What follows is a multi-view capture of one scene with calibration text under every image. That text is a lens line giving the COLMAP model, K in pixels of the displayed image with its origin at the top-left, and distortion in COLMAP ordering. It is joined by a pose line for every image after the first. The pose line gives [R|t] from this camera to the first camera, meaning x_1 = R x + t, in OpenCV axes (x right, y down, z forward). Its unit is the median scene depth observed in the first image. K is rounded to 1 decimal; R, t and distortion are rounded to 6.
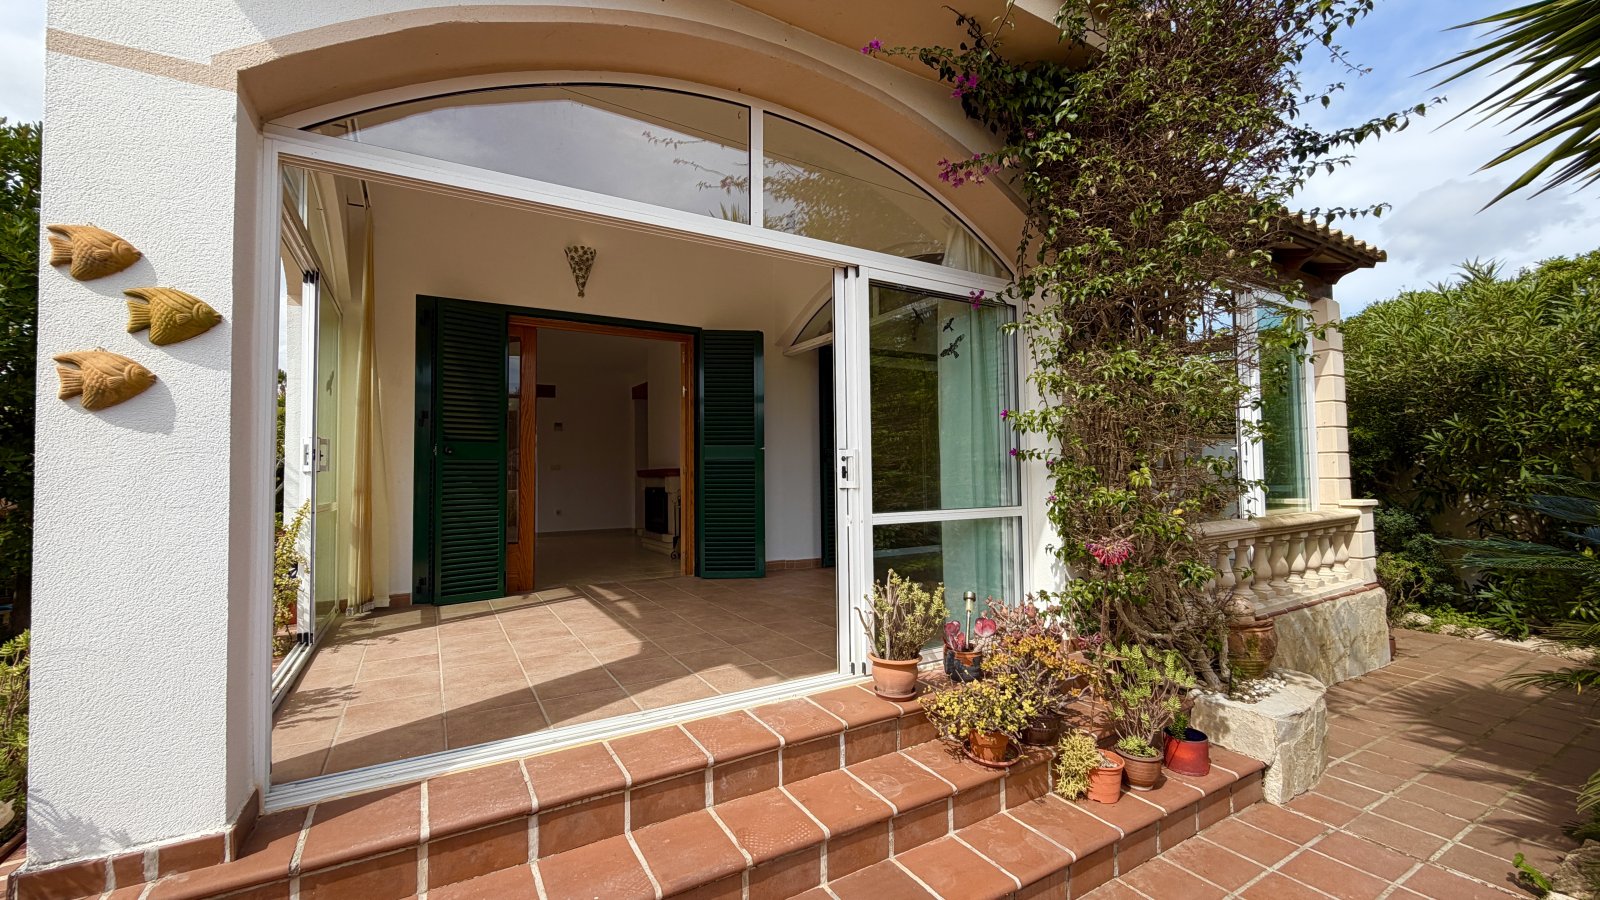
lens RADIAL K [[633.3, 0, 793.1], [0, 633.3, 450.0], [0, 0, 1]] dist [-0.001476, -0.000056]
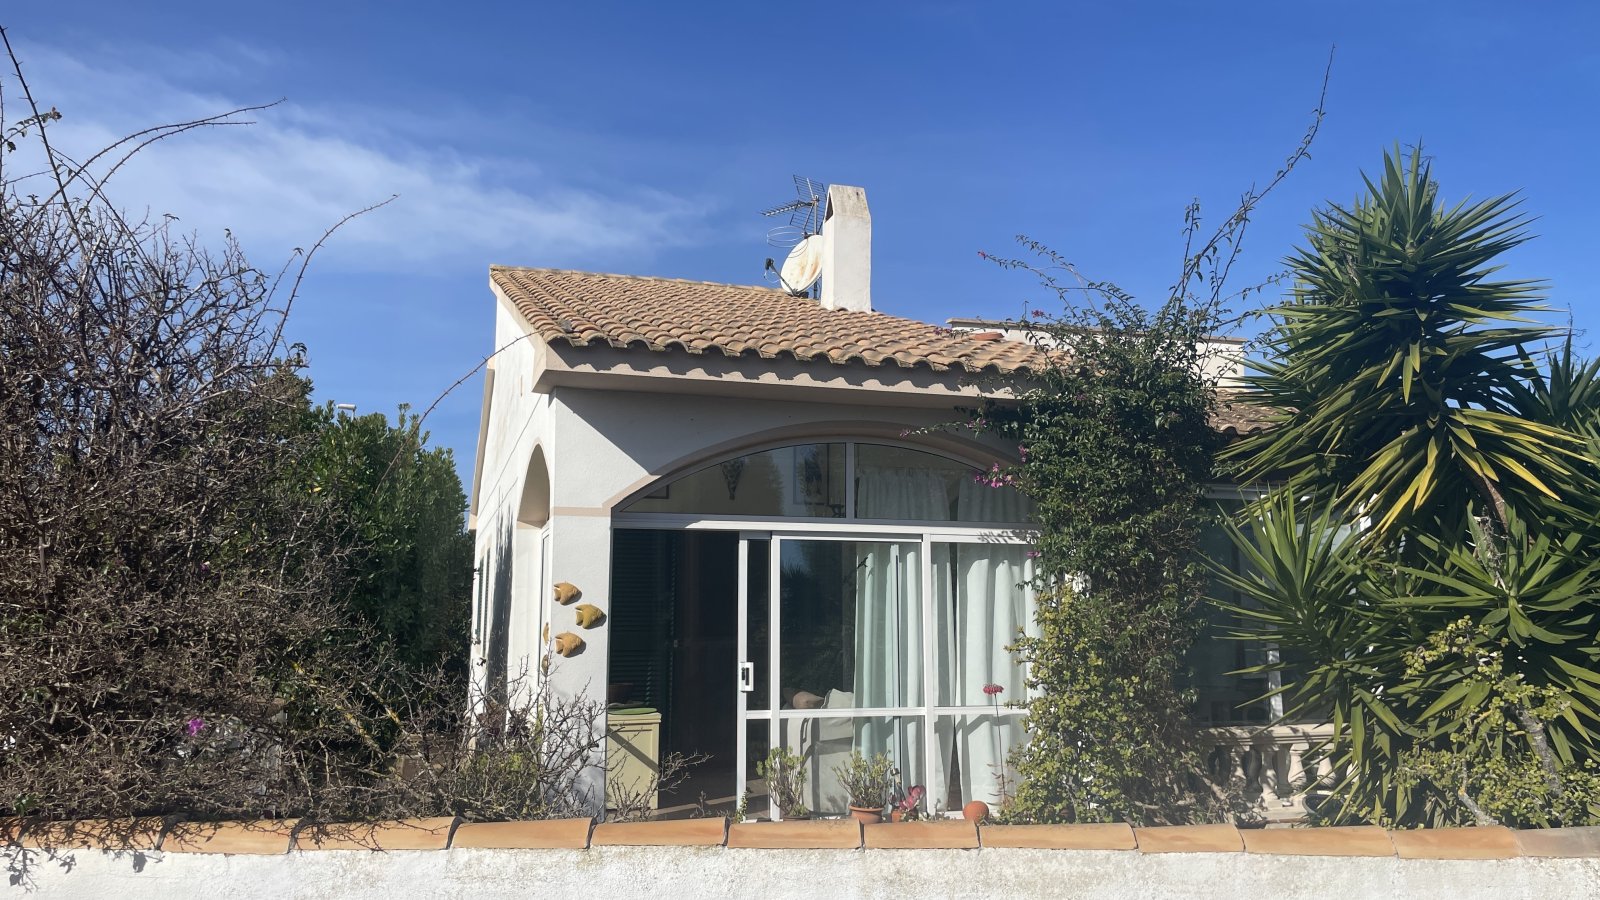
lens RADIAL K [[1119.1, 0, 796.0], [0, 1119.1, 467.6], [0, 0, 1]] dist [0.064626, -0.078988]
pose [[0.973357, -0.016825, -0.228677, 0.427239], [-0.003964, 0.995920, -0.090150, -0.216401], [0.229261, 0.088654, 0.969319, -1.671266]]
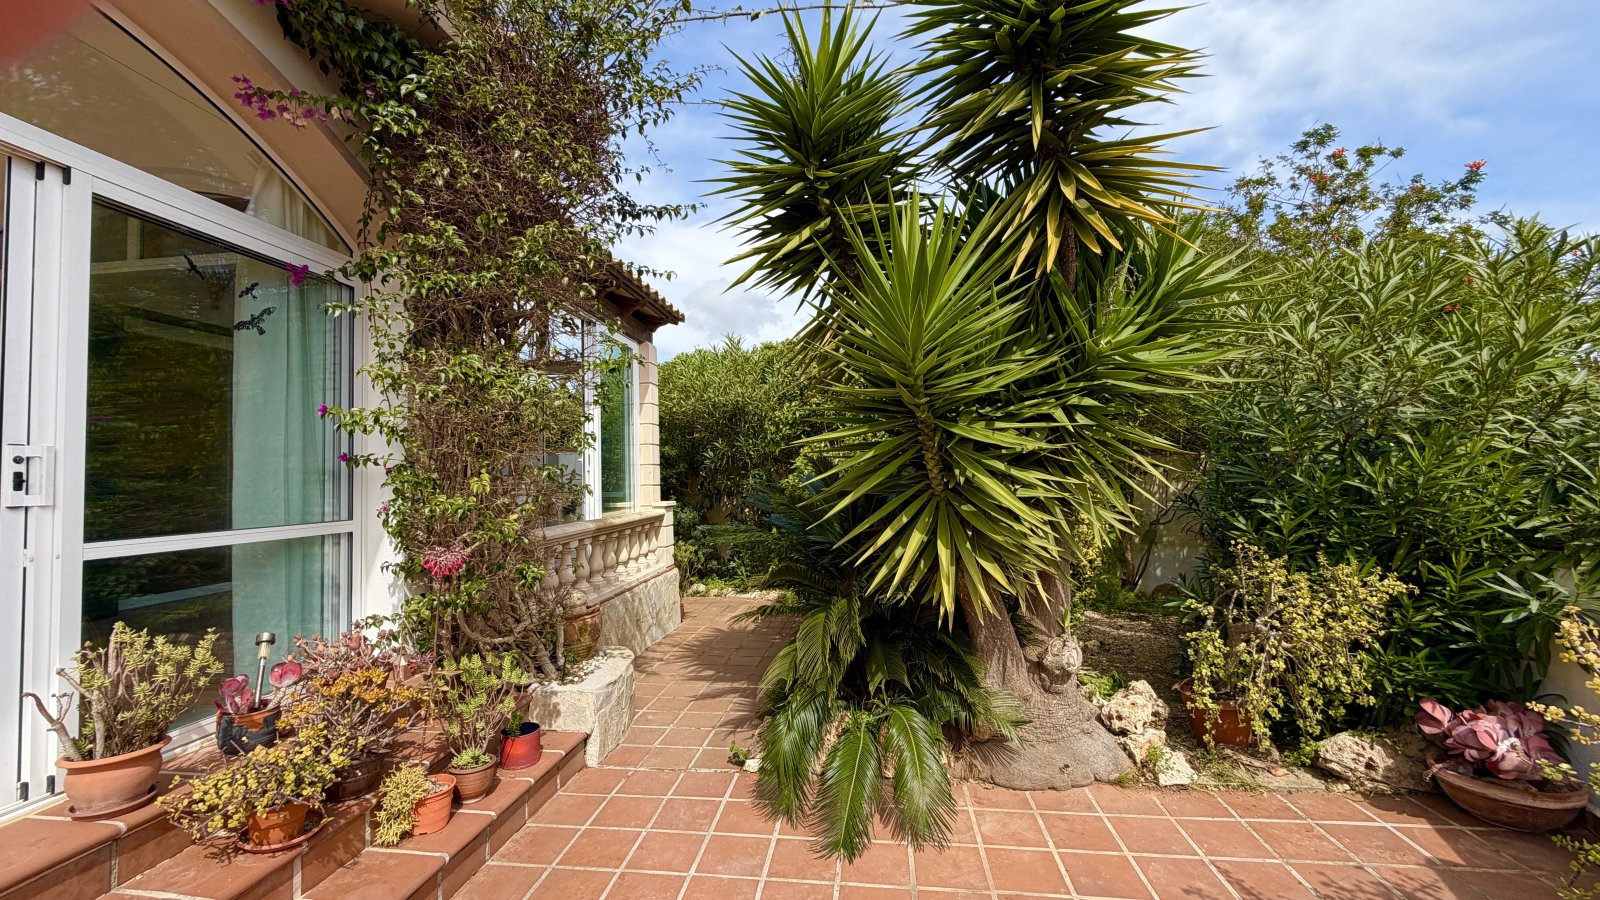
lens RADIAL K [[633.3, 0, 793.1], [0, 633.3, 450.0], [0, 0, 1]] dist [-0.001476, -0.000056]
pose [[0.611544, 0.031129, 0.790598, 0.054762], [-0.015315, 0.999504, -0.027508, 0.009381], [-0.791062, 0.004714, 0.611718, 0.003506]]
